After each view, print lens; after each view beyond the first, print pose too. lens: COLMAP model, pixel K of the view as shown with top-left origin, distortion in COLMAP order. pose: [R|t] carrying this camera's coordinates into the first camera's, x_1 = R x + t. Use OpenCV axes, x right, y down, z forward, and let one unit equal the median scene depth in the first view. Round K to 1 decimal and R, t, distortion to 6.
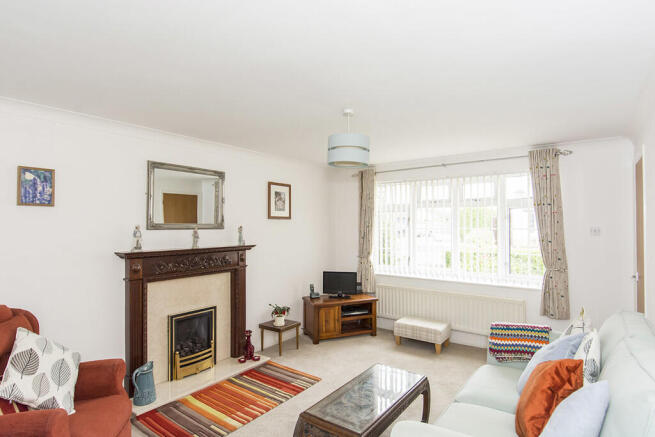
lens RADIAL K [[346.2, 0, 323.5], [0, 346.2, 221.4], [0, 0, 1]] dist [0.003544, -0.000070]
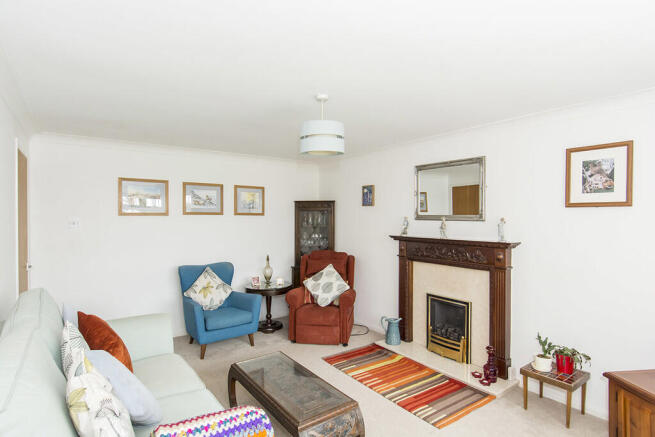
lens RADIAL K [[346.2, 0, 327.7], [0, 346.2, 217.5], [0, 0, 1]] dist [0.003544, -0.000070]
pose [[-0.288113, 0.011643, -0.957526, 0.580265], [0.014872, 0.999860, 0.007683, 0.000089], [0.957481, -0.012027, -0.288246, 0.756368]]
